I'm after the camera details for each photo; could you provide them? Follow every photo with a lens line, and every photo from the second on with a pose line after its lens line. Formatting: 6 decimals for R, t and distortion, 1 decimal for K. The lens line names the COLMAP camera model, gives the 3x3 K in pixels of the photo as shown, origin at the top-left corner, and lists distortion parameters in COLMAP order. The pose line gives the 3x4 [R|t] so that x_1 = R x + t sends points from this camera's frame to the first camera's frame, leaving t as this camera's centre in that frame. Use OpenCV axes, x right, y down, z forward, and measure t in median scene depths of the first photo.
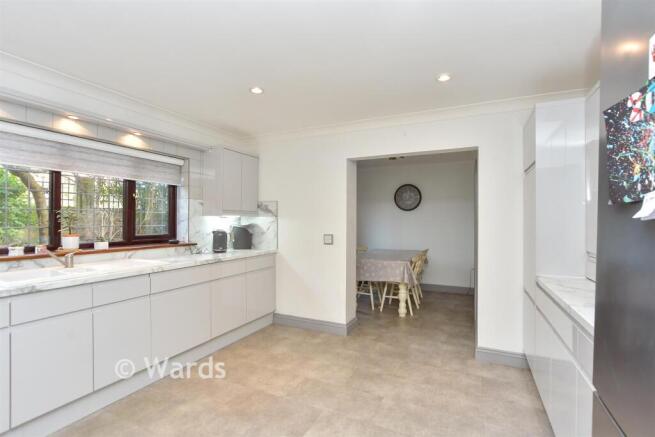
lens RADIAL K [[311.6, 0, 327.0], [0, 311.6, 219.8], [0, 0, 1]] dist [0.001320, 0.000090]
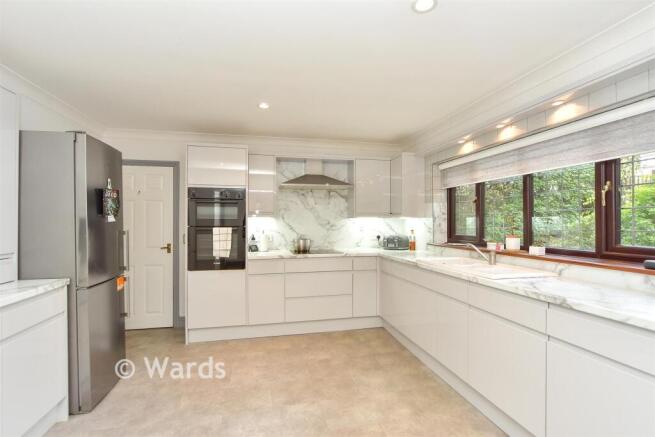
lens RADIAL K [[311.6, 0, 326.7], [0, 311.6, 220.7], [0, 0, 1]] dist [0.001320, 0.000090]
pose [[-0.792023, -0.000336, -0.610491, 0.291328], [0.001749, 0.999994, -0.002819, -0.000619], [0.610488, -0.003300, -0.792018, 1.388471]]
